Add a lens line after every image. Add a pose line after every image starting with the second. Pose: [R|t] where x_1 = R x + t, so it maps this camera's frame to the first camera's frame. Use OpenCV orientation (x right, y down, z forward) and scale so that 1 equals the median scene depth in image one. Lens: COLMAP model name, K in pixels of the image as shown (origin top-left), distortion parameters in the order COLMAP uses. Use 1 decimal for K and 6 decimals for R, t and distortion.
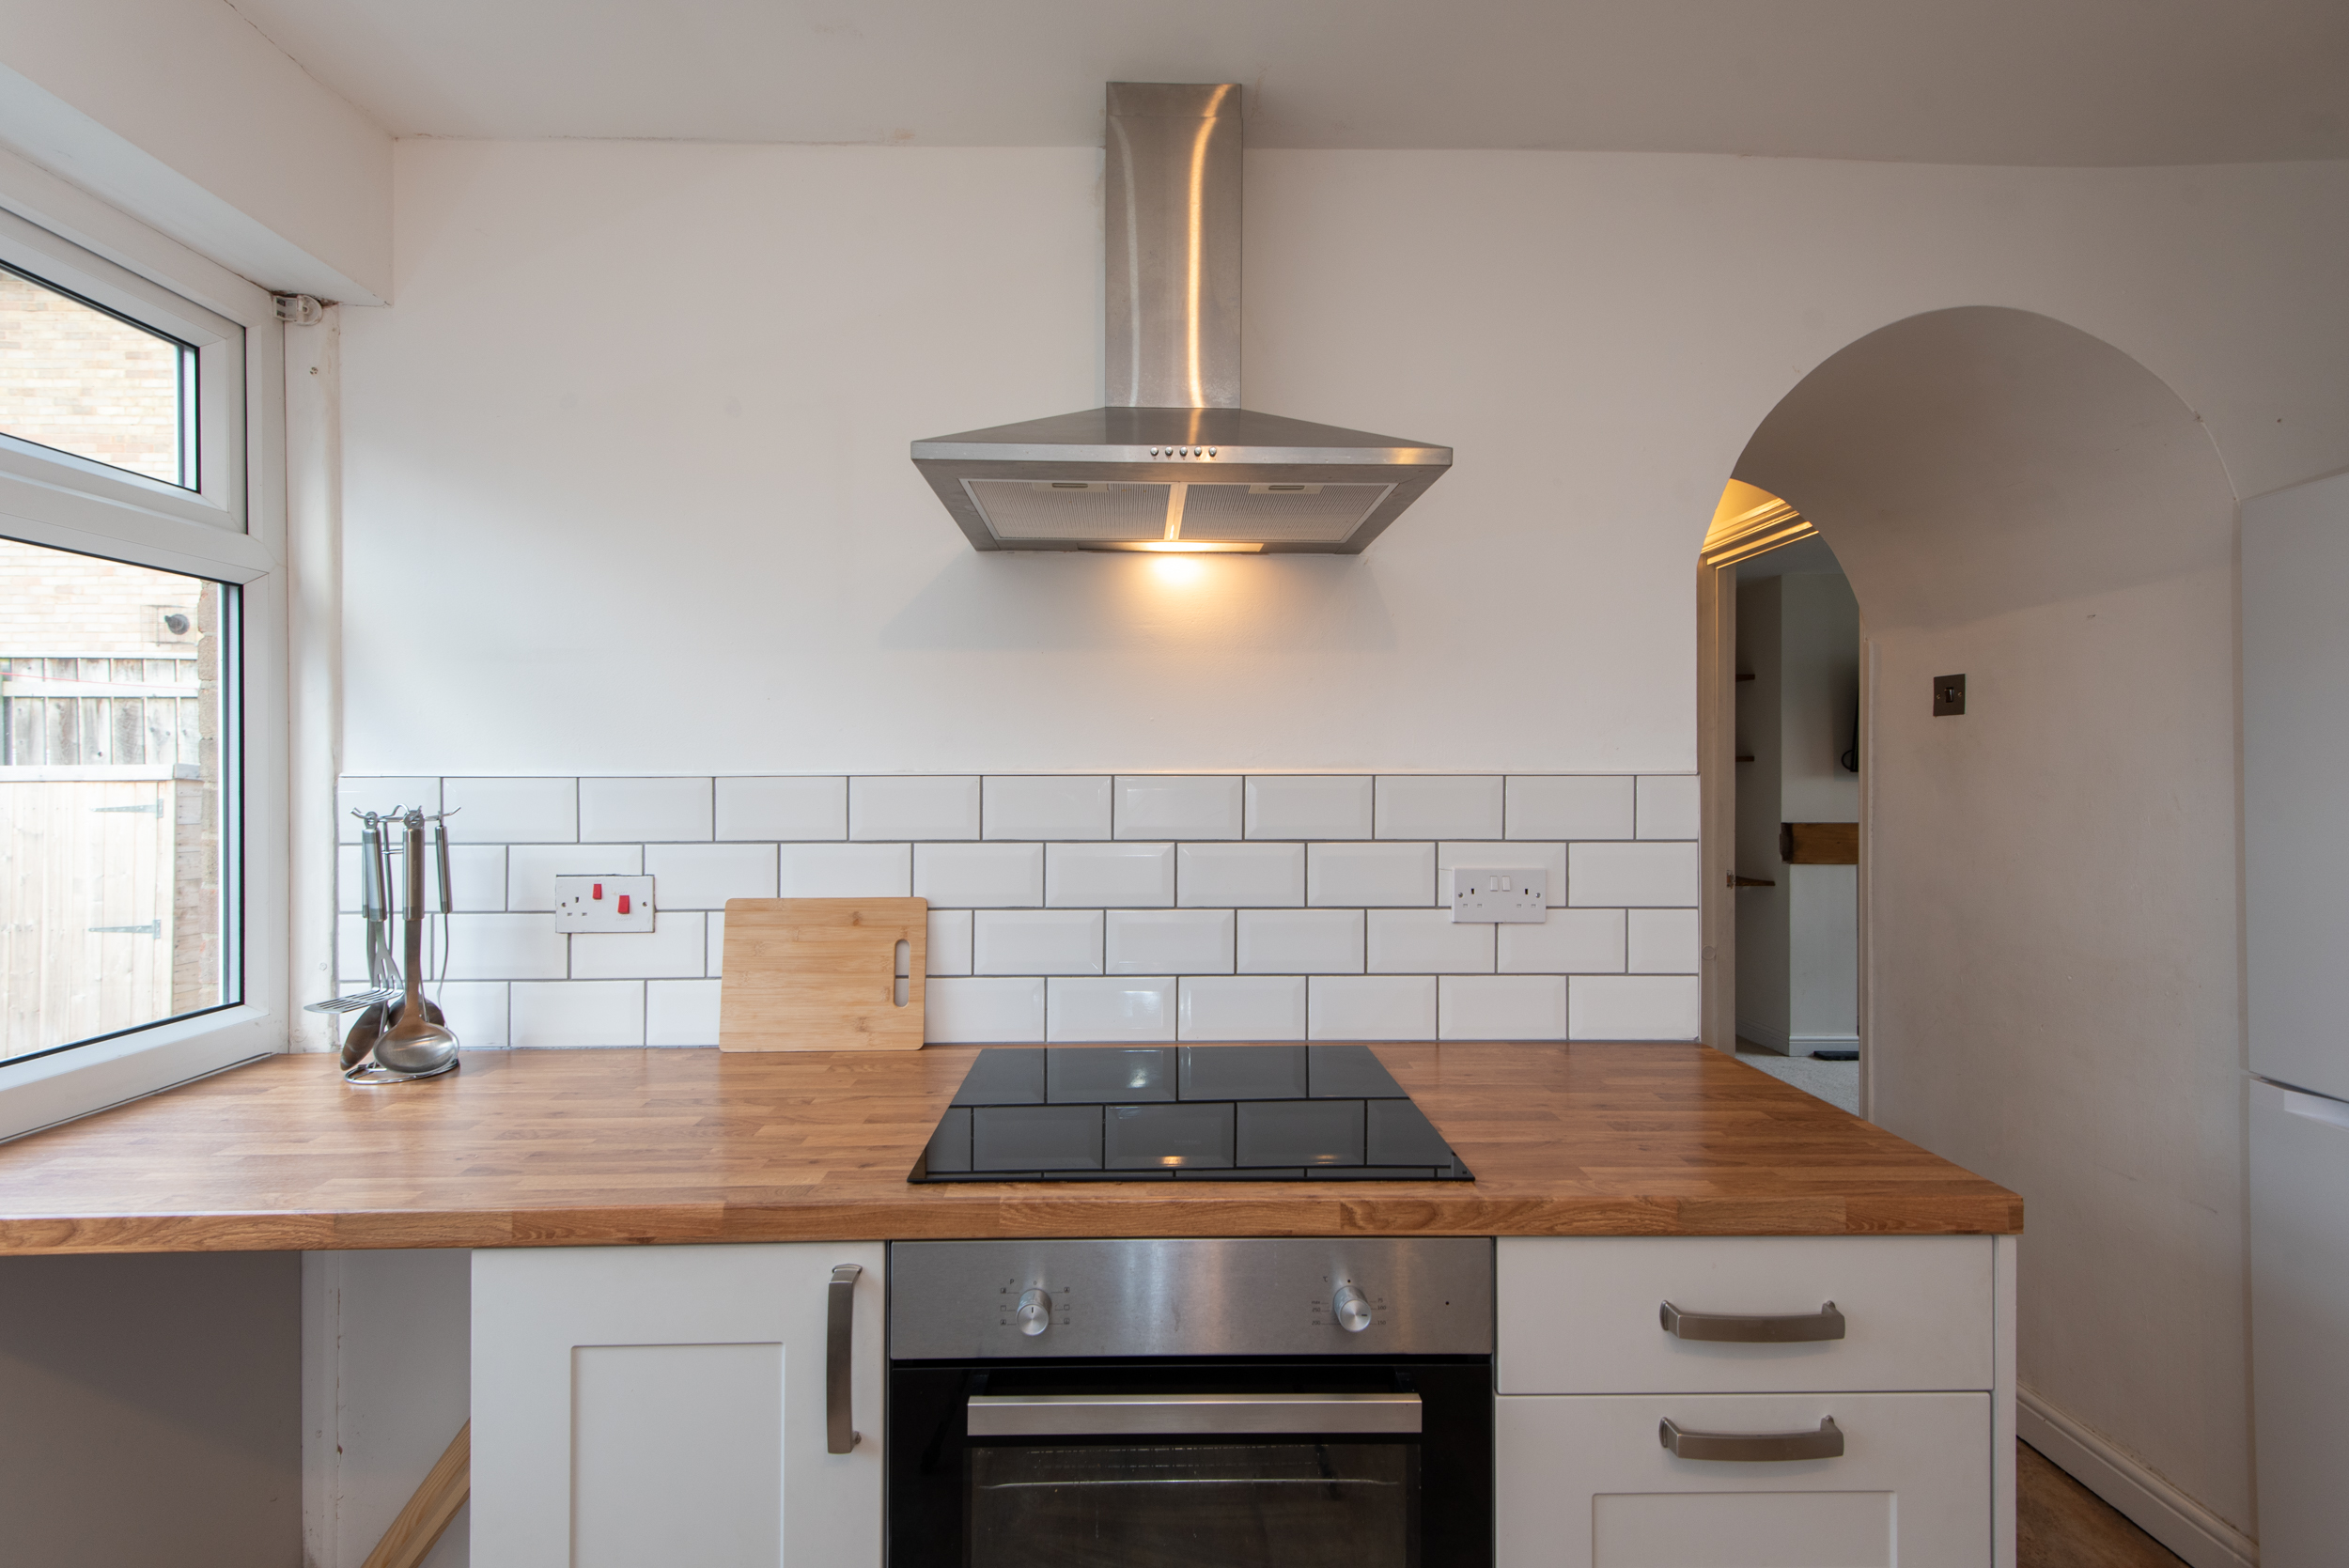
lens RADIAL K [[1057.1, 0, 1150.3], [0, 1057.1, 777.9], [0, 0, 1]] dist [0.021963, -0.006106]
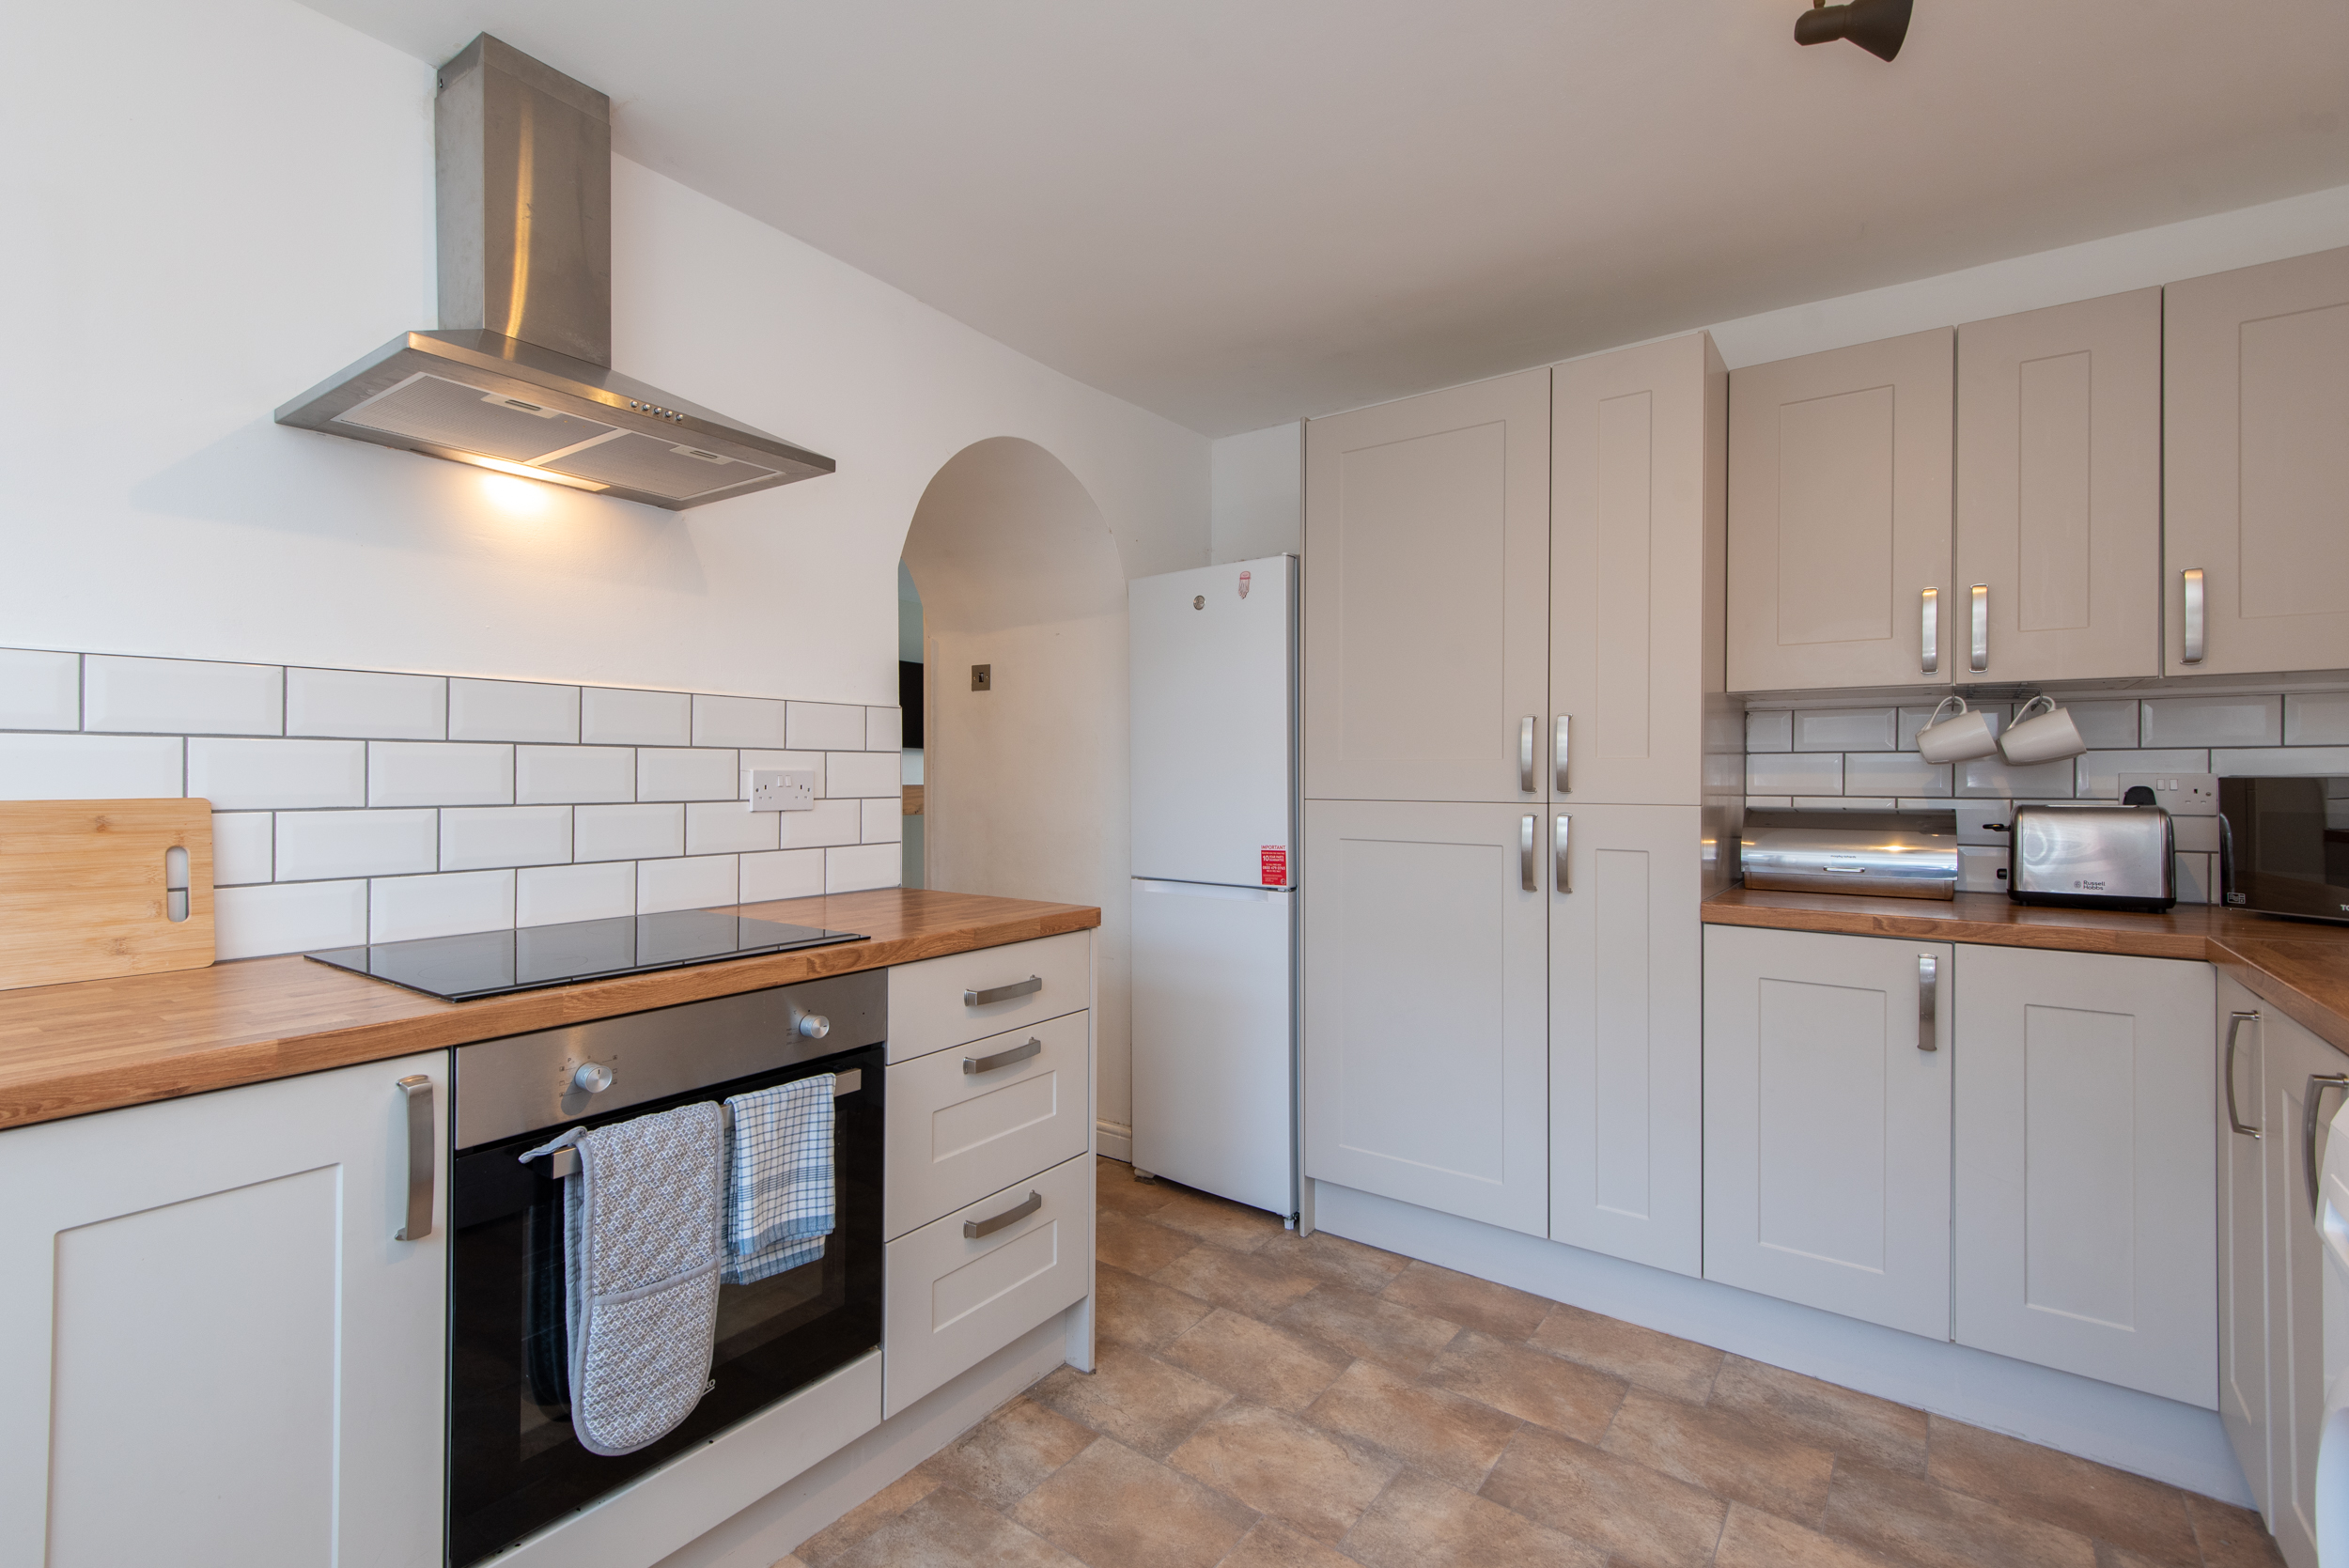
lens RADIAL K [[1057.1, 0, 1182.3], [0, 1057.1, 782.2], [0, 0, 1]] dist [0.021963, -0.006106]
pose [[0.588390, -0.004730, 0.808563, -0.462858], [0.001989, 0.999988, 0.004403, 0.098153], [-0.808575, -0.000982, 0.588392, -0.193184]]
